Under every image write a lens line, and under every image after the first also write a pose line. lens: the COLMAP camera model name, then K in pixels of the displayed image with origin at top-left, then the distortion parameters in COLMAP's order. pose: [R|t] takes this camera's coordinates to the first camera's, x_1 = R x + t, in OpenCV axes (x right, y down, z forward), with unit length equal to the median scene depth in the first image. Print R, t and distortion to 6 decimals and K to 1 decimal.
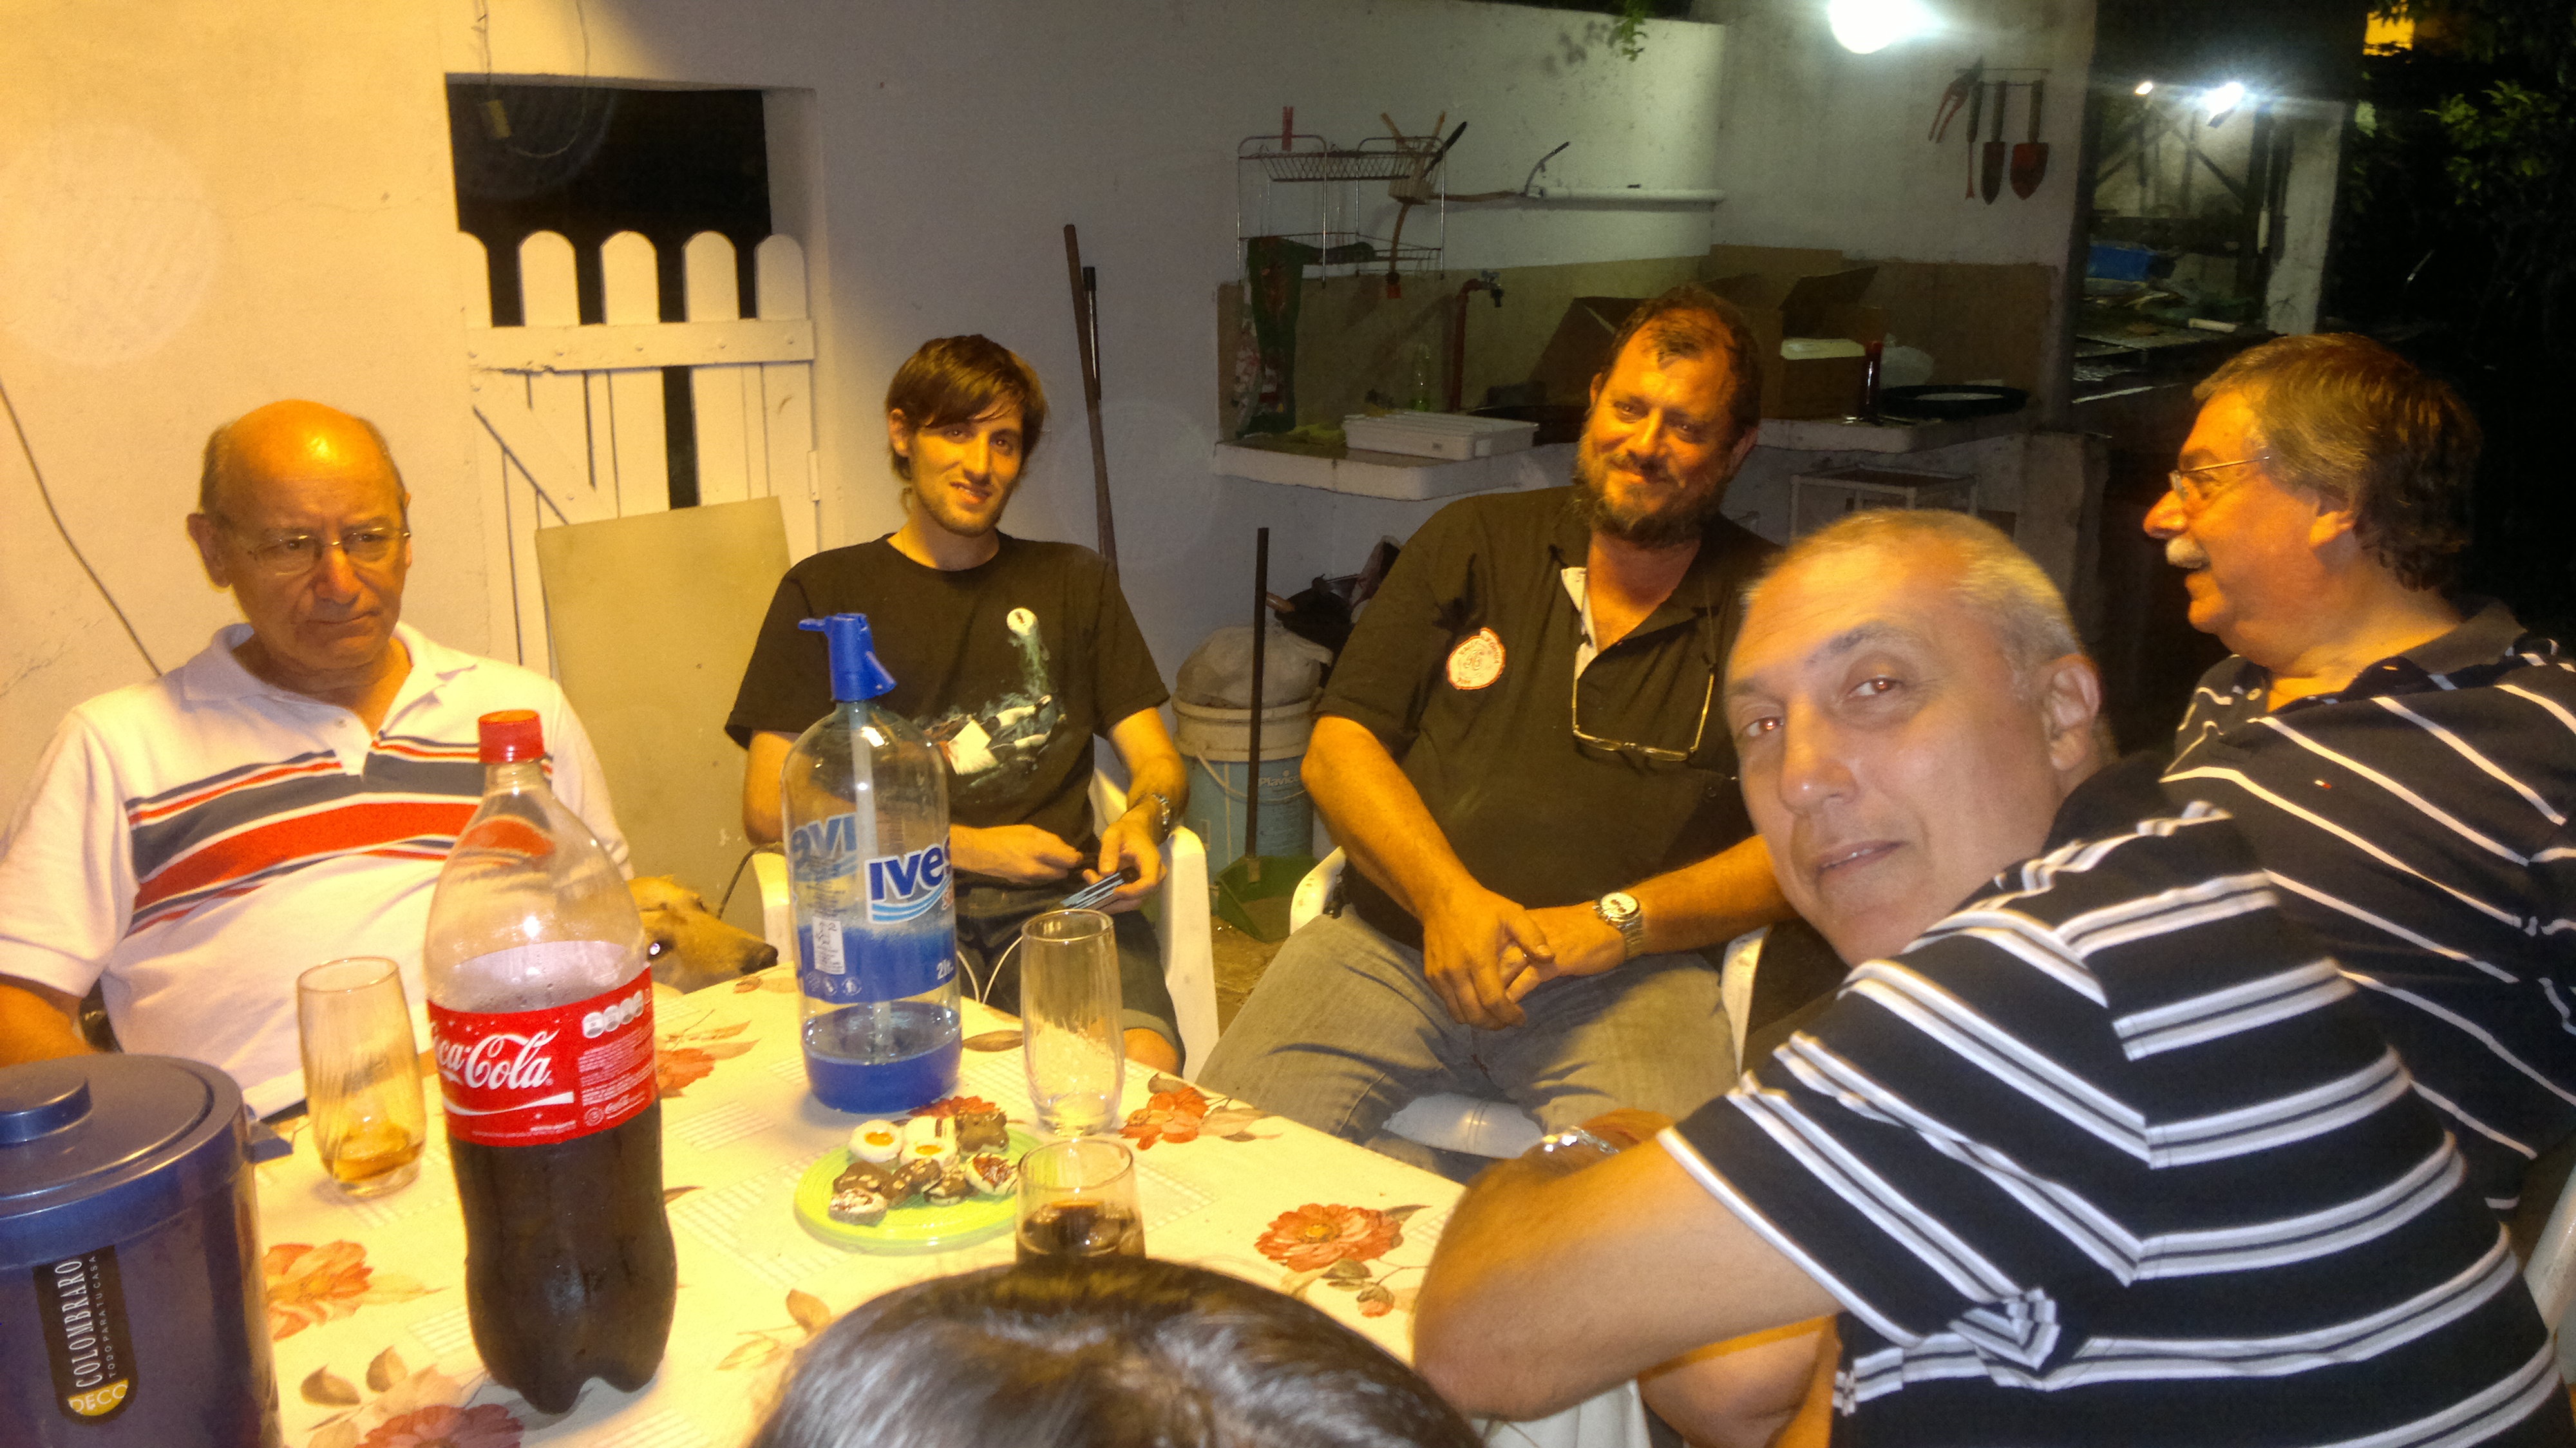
lens RADIAL K [[2253.4, 0, 1304.9], [0, 2253.4, 708.2], [0, 0, 1]] dist [0.085337, -0.038504]
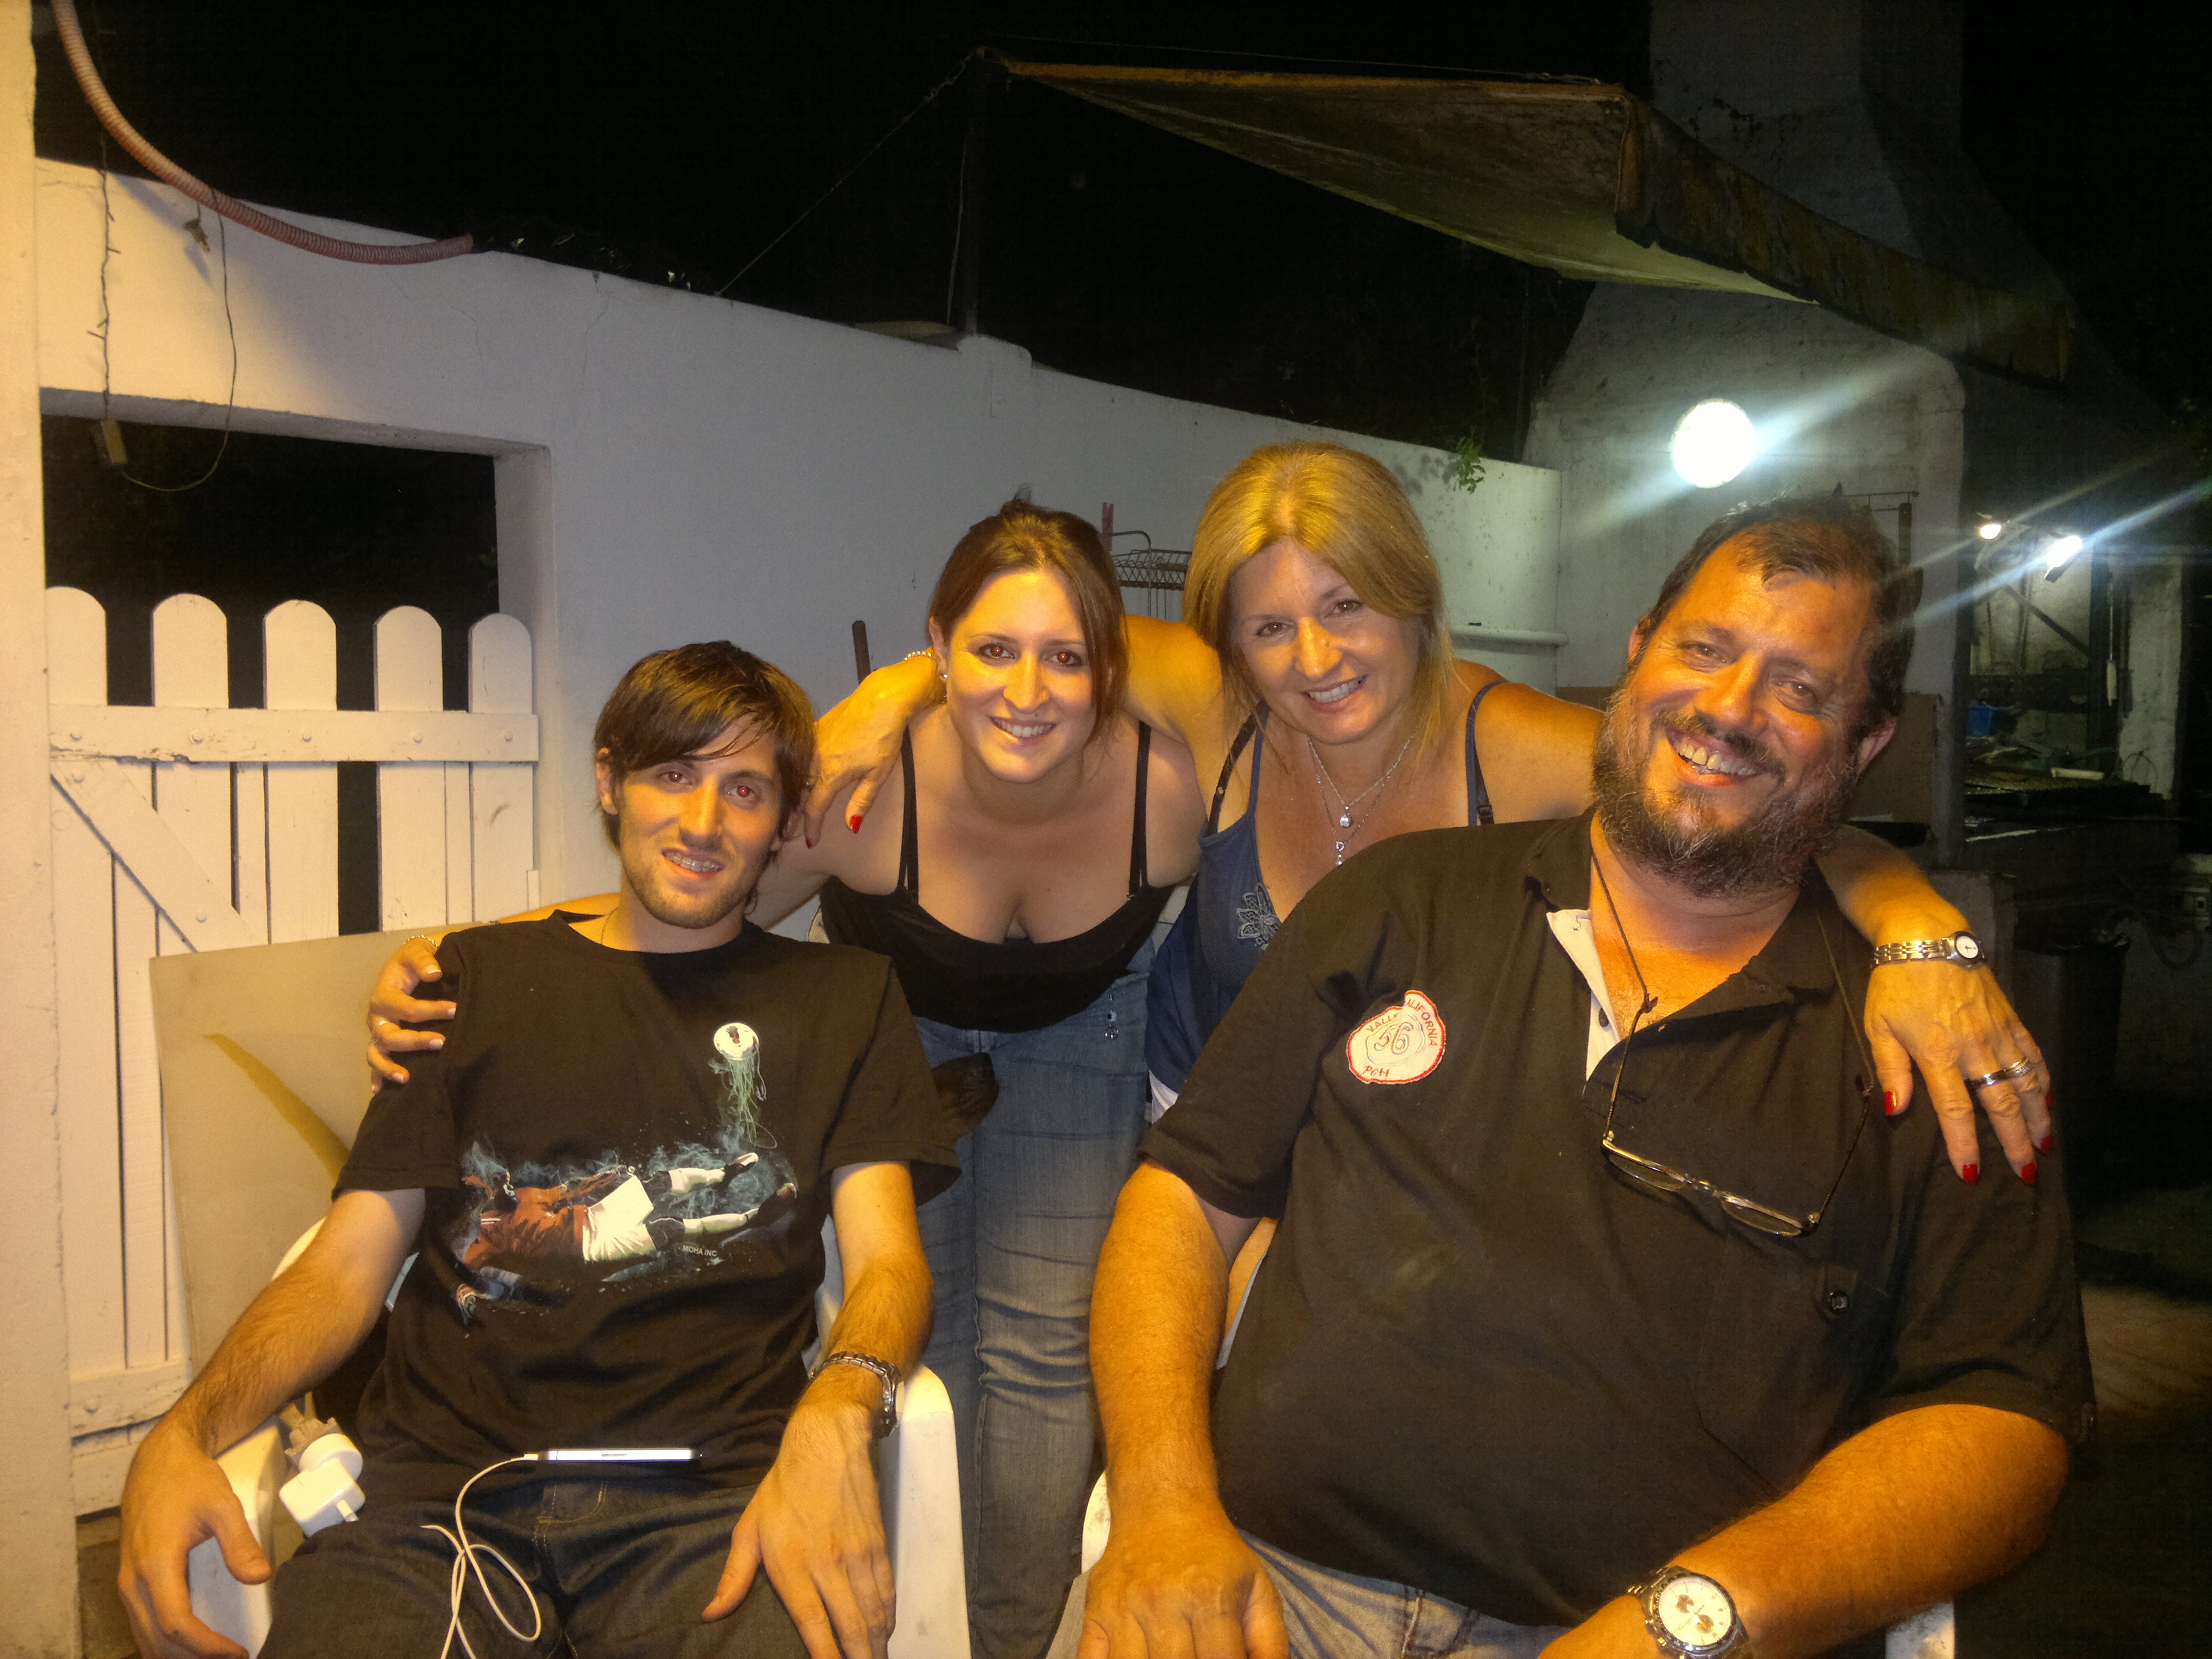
lens RADIAL K [[1934.5, 0, 1139.7], [0, 1934.5, 848.4], [0, 0, 1]] dist [0.050296, 0.017775]
pose [[0.999889, -0.014534, -0.003397, 0.007527], [0.013690, 0.983709, -0.179249, 0.010044], [0.005947, 0.179182, 0.983798, 0.307403]]
